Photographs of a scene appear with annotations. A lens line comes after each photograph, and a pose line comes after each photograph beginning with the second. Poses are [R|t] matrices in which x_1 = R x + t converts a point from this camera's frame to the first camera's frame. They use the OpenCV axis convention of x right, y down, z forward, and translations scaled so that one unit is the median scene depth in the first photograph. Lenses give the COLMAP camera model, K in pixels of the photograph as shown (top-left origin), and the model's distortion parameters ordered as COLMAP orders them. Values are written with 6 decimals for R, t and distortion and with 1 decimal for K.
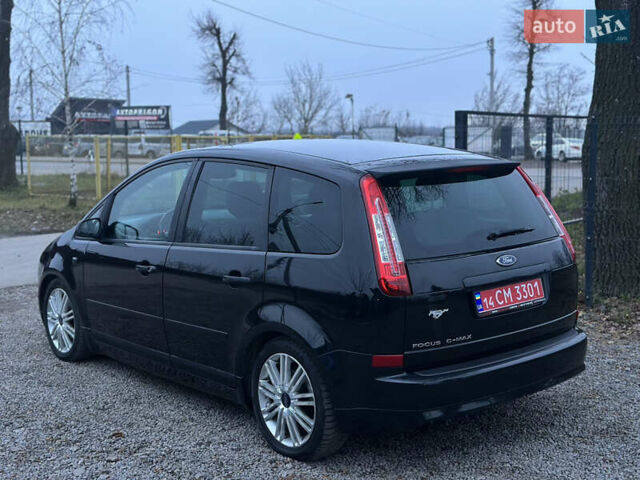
lens RADIAL K [[890.5, 0, 320.0], [0, 890.5, 240.0], [0, 0, 1]] dist [0.208370, -0.434231]
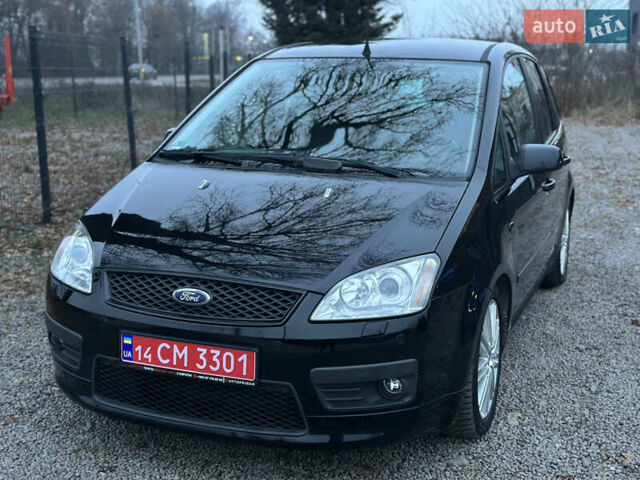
lens RADIAL K [[890.5, 0, 320.0], [0, 890.5, 240.0], [0, 0, 1]] dist [0.208370, -0.434231]
pose [[0.479728, 0.329176, -0.813329, 0.715520], [-0.082874, 0.939813, 0.331486, -0.233829], [0.873495, -0.091620, 0.478135, 0.699529]]
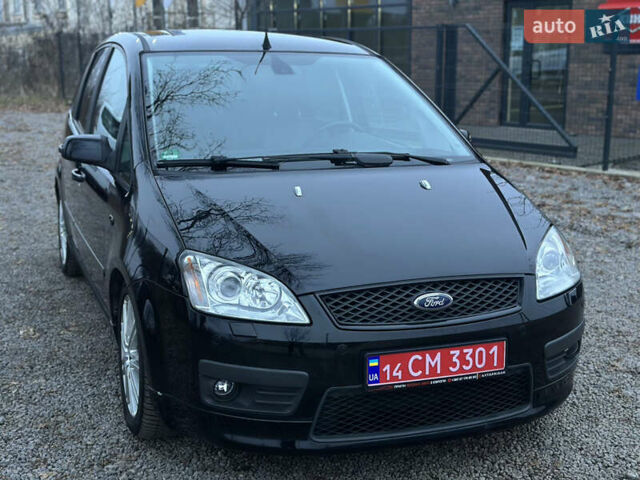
lens RADIAL K [[890.5, 0, 320.0], [0, 890.5, 240.0], [0, 0, 1]] dist [0.208370, -0.434231]
pose [[0.937211, 0.223734, -0.267543, 0.260830], [-0.154744, 0.954235, 0.255911, -0.166015], [0.312555, -0.198442, 0.928940, 0.337791]]
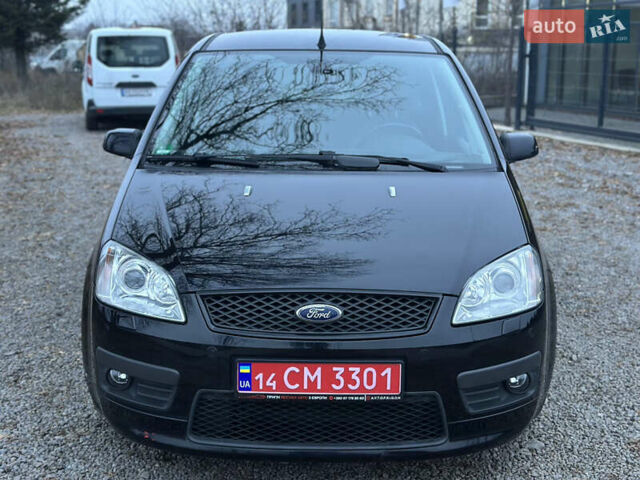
lens RADIAL K [[890.5, 0, 320.0], [0, 890.5, 240.0], [0, 0, 1]] dist [0.208370, -0.434231]
pose [[0.760847, 0.288400, -0.581324, 0.500523], [-0.122680, 0.943588, 0.307557, -0.204354], [0.637230, -0.162687, 0.753307, 0.491194]]
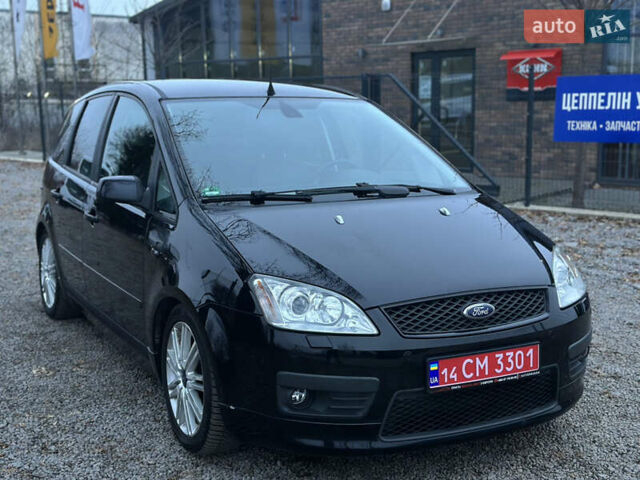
lens RADIAL K [[890.5, 0, 320.0], [0, 890.5, 240.0], [0, 0, 1]] dist [0.208370, -0.434231]
pose [[0.970808, 0.178786, -0.159900, 0.162043], [-0.148464, 0.971488, 0.184851, -0.144624], [0.188389, -0.155716, 0.969671, 0.236929]]
